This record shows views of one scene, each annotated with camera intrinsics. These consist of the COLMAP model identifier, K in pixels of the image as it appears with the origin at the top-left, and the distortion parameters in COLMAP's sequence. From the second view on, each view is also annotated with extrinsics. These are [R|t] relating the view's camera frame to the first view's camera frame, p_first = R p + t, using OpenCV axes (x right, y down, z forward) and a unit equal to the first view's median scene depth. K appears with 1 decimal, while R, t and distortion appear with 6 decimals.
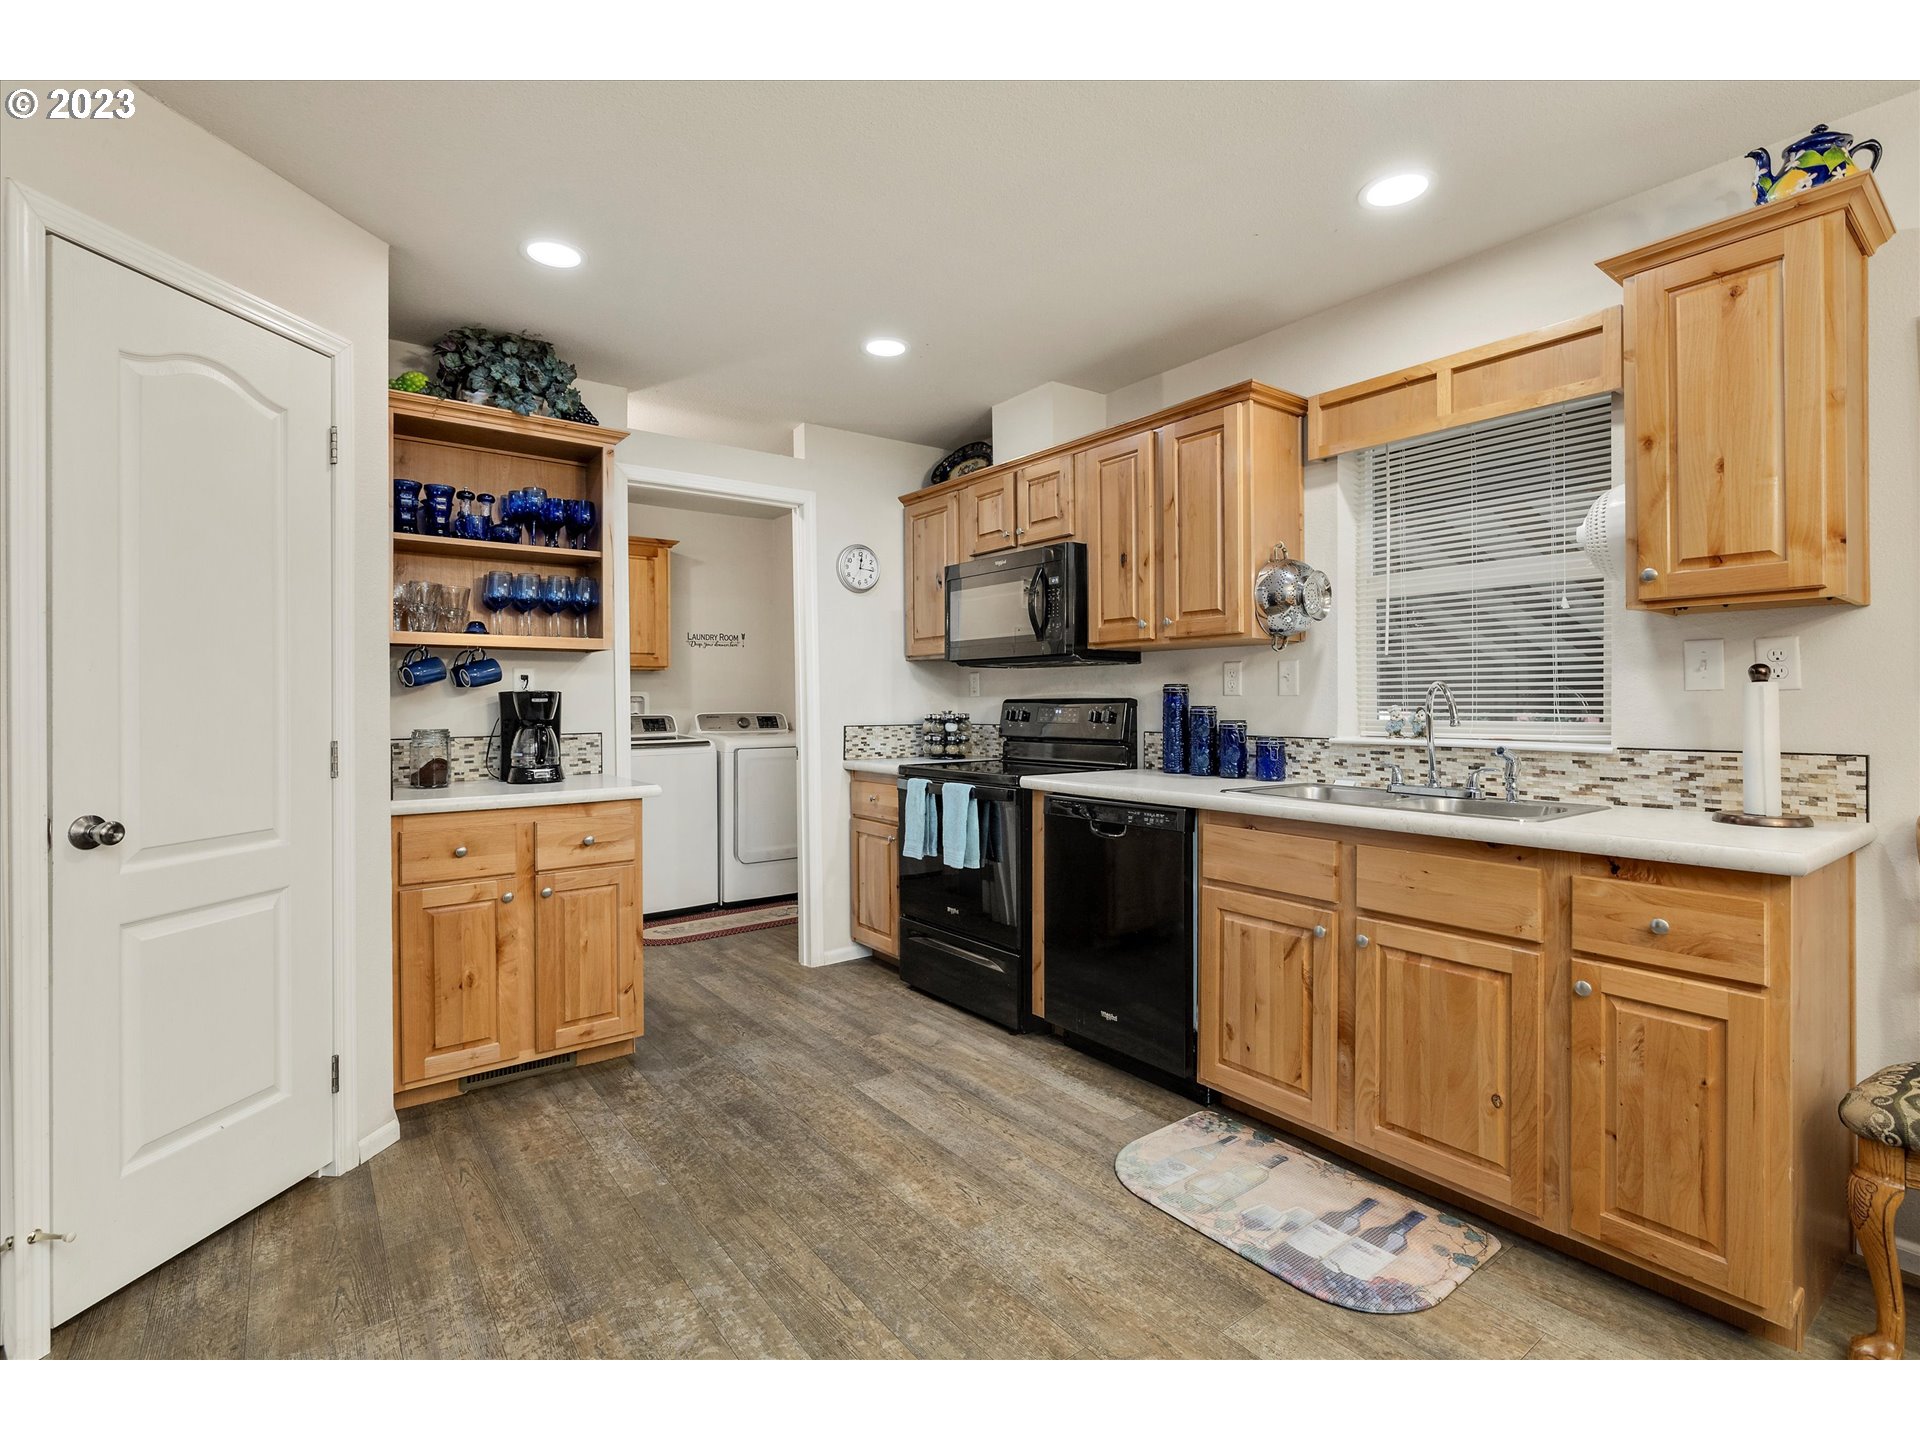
lens RADIAL K [[889.0, 0, 970.3], [0, 889.0, 699.2], [0, 0, 1]] dist [0.002348, -0.001913]
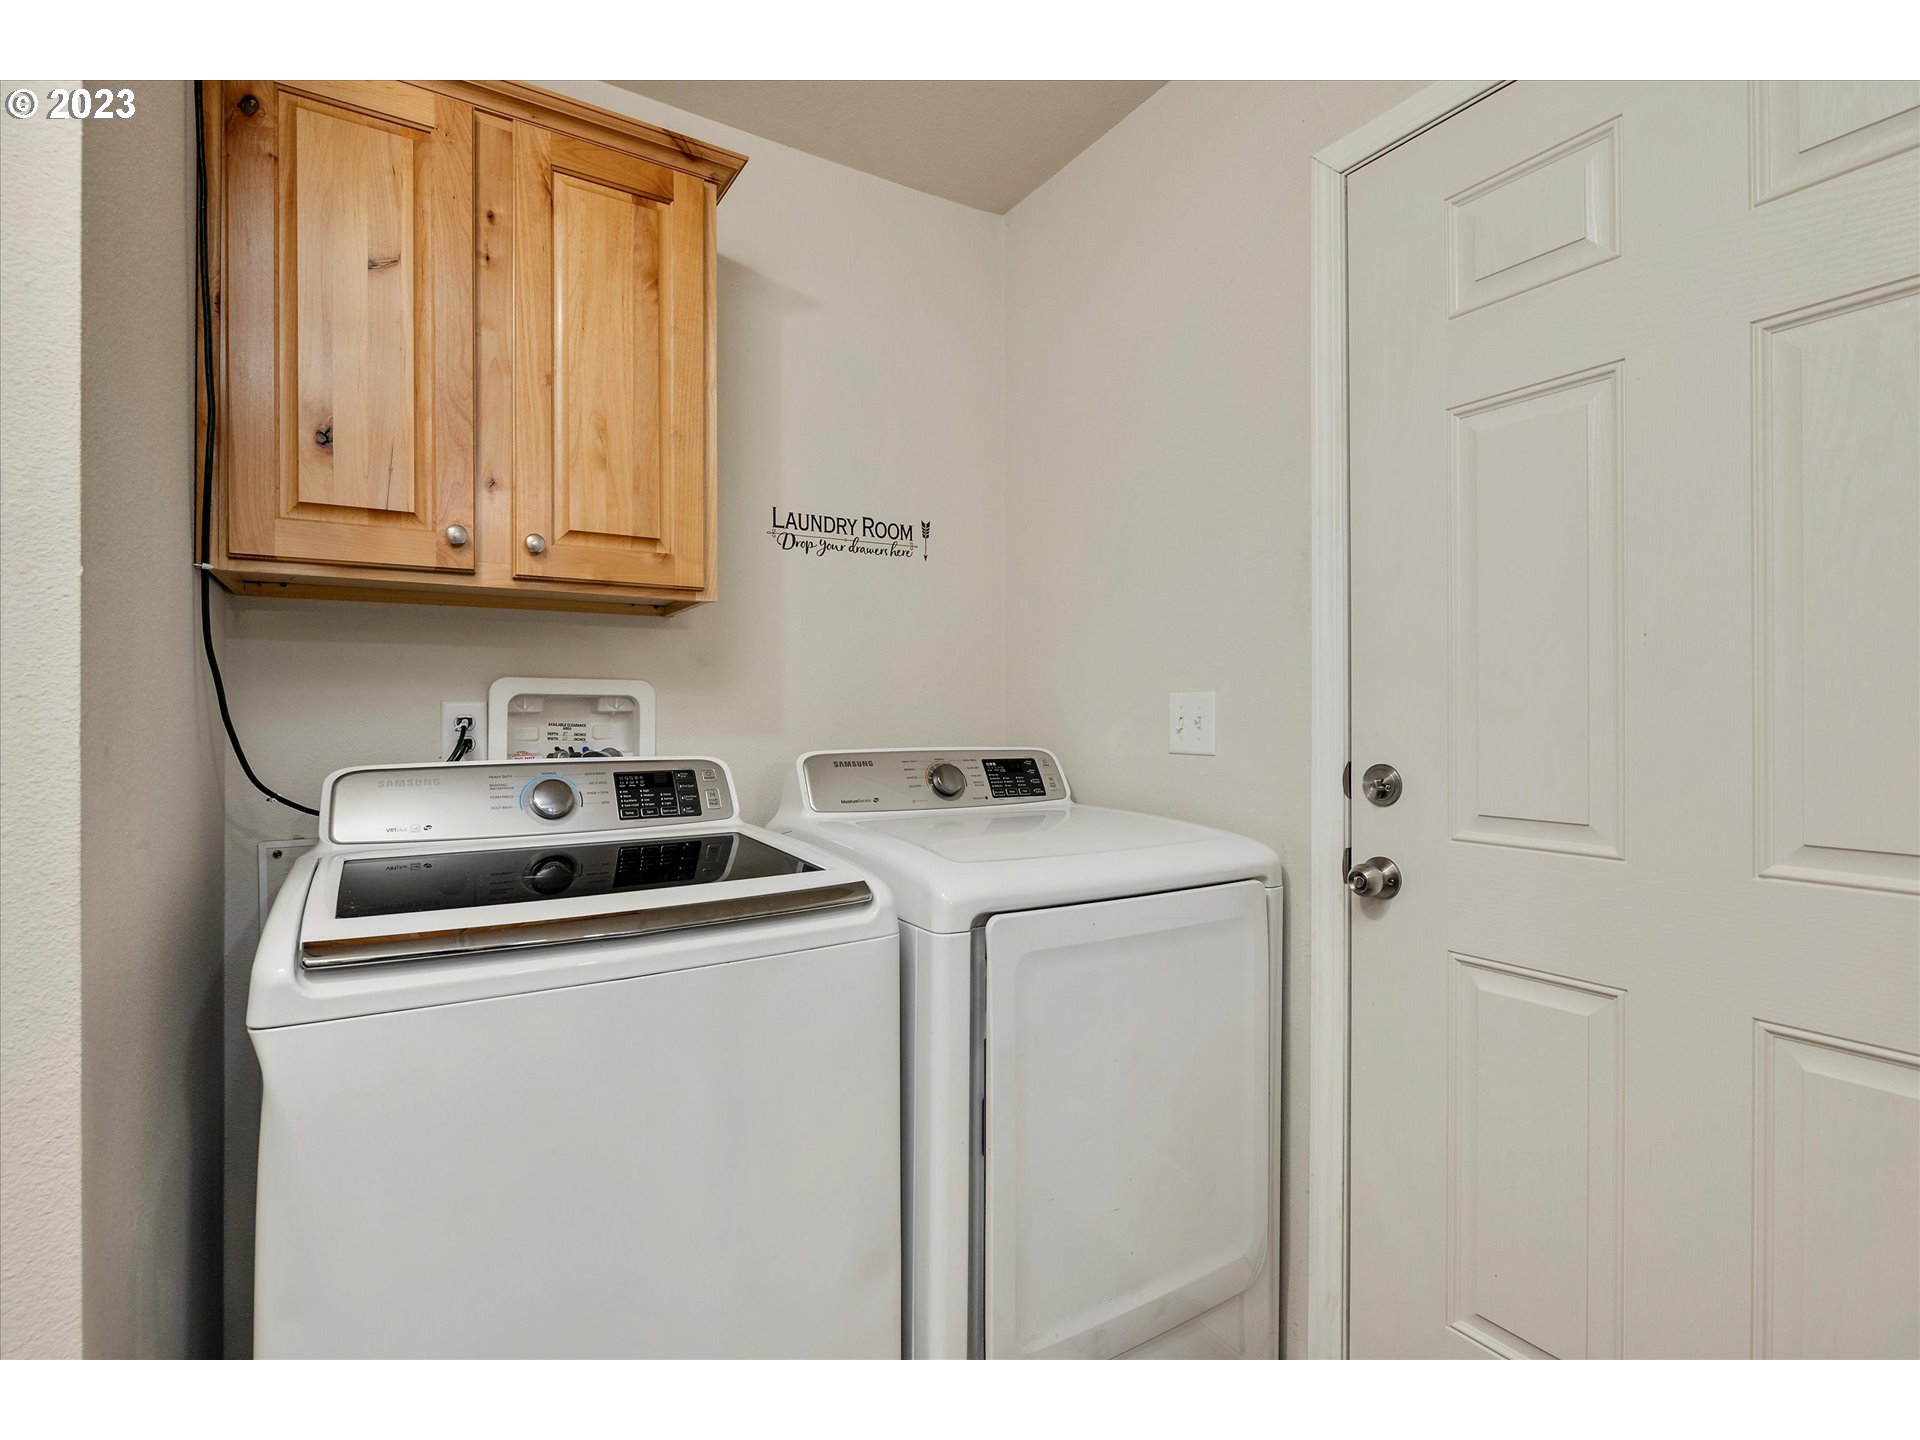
lens RADIAL K [[934.4, 0, 956.7], [0, 934.4, 717.1], [0, 0, 1]] dist [0.000456, 0.000004]
pose [[0.994324, 0.003381, -0.106338, -0.431311], [-0.003268, 0.999994, 0.001241, 0.006939], [0.106341, -0.000887, 0.994329, 1.343344]]
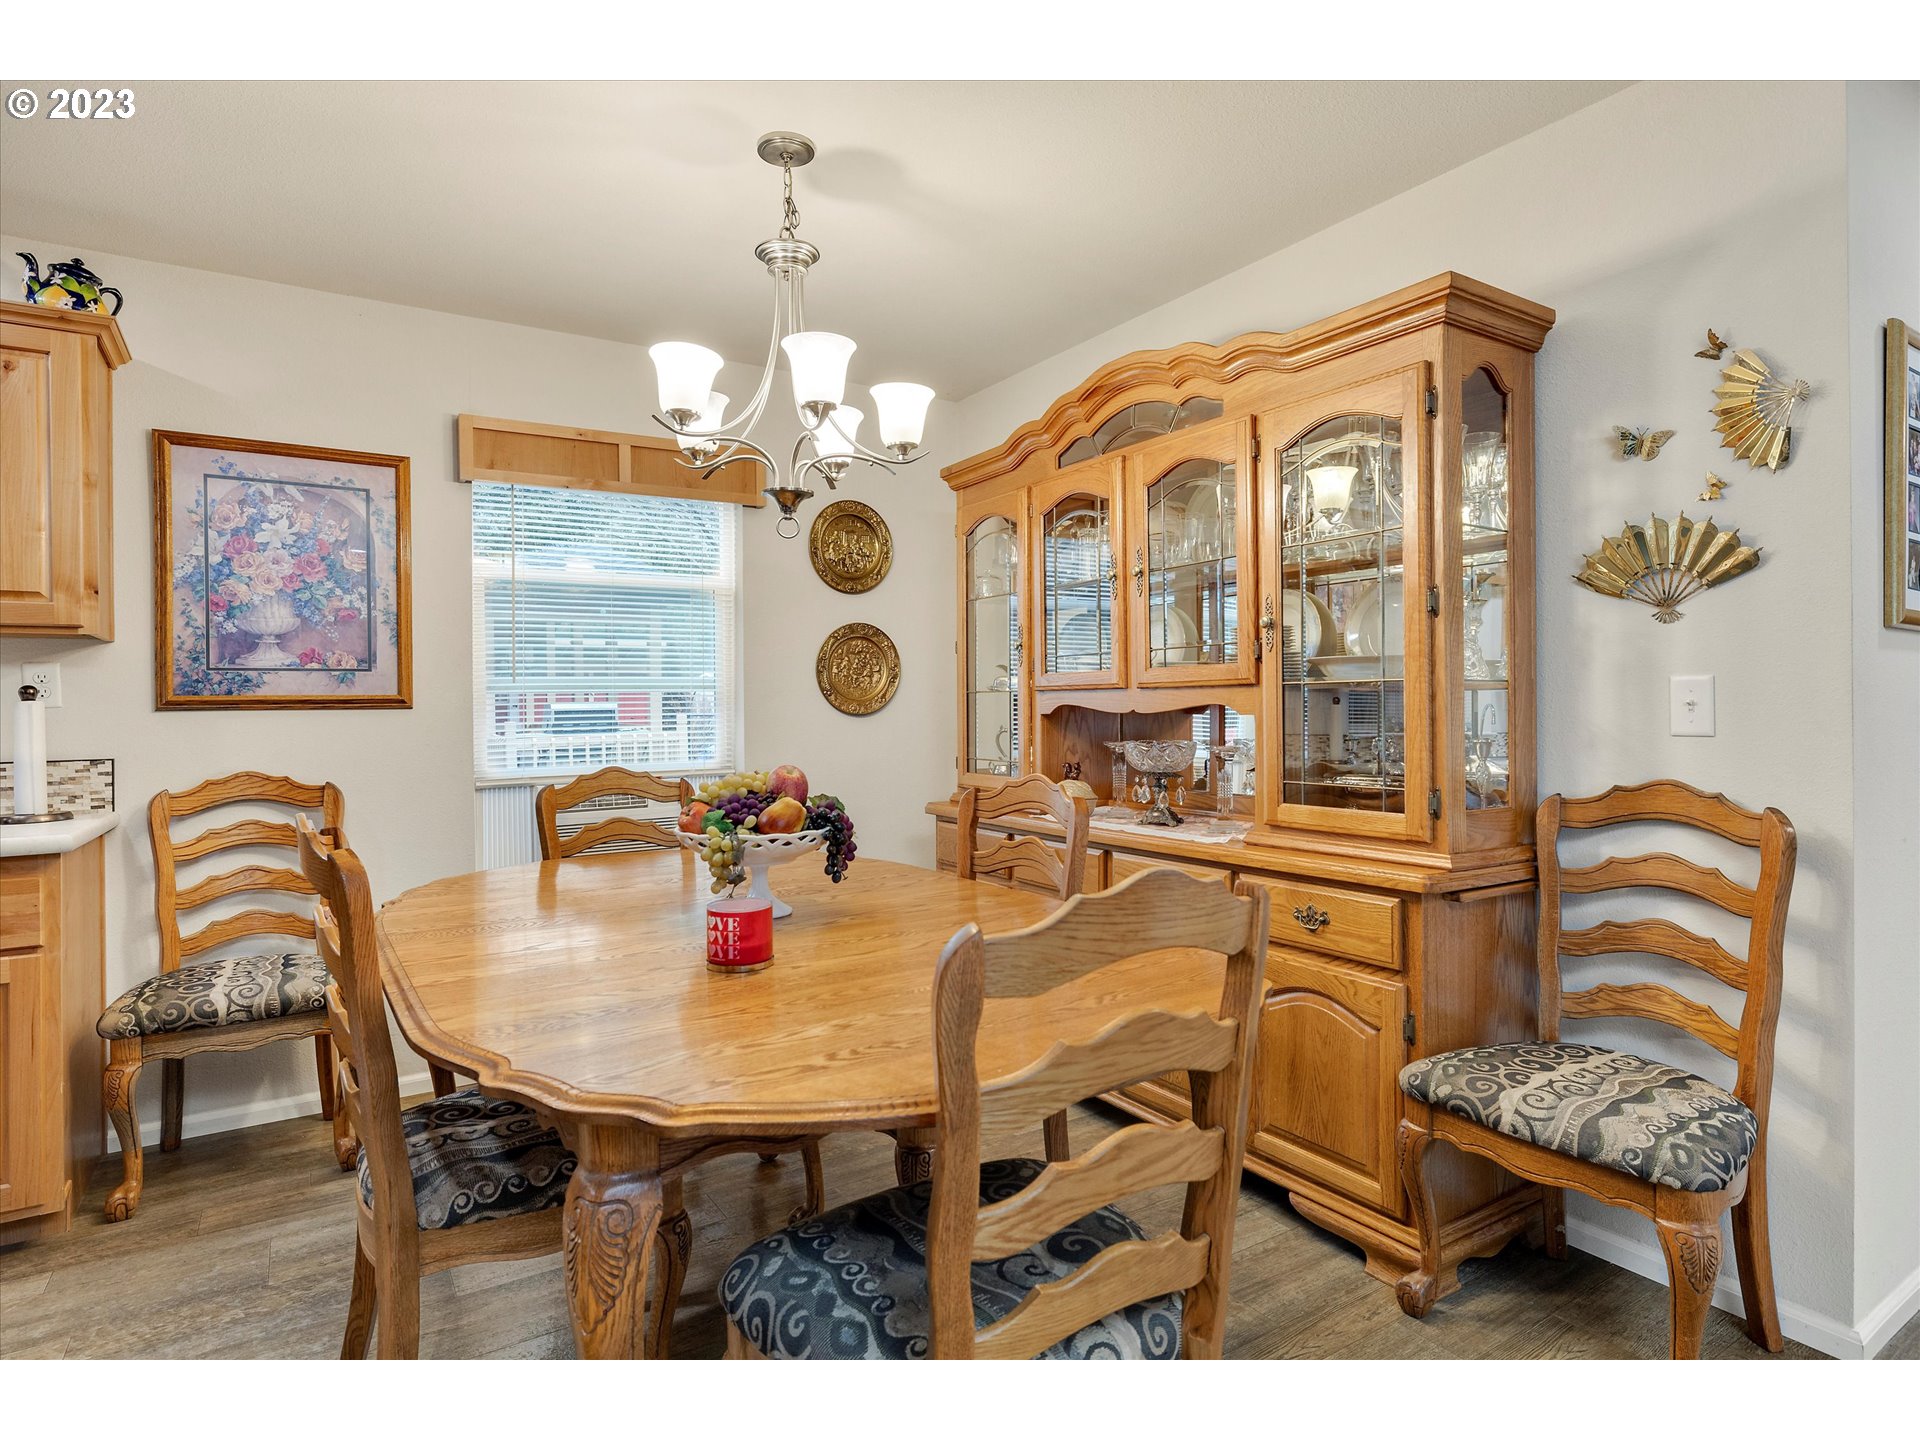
lens RADIAL K [[1018.7, 0, 973.1], [0, 1018.7, 703.5], [0, 0, 1]] dist [-0.003610, 0.000641]
pose [[0.073198, 0.003292, 0.997312, -0.237439], [0.007973, 0.999961, -0.003886, -0.000524], [-0.997286, 0.008236, 0.073169, -0.225679]]
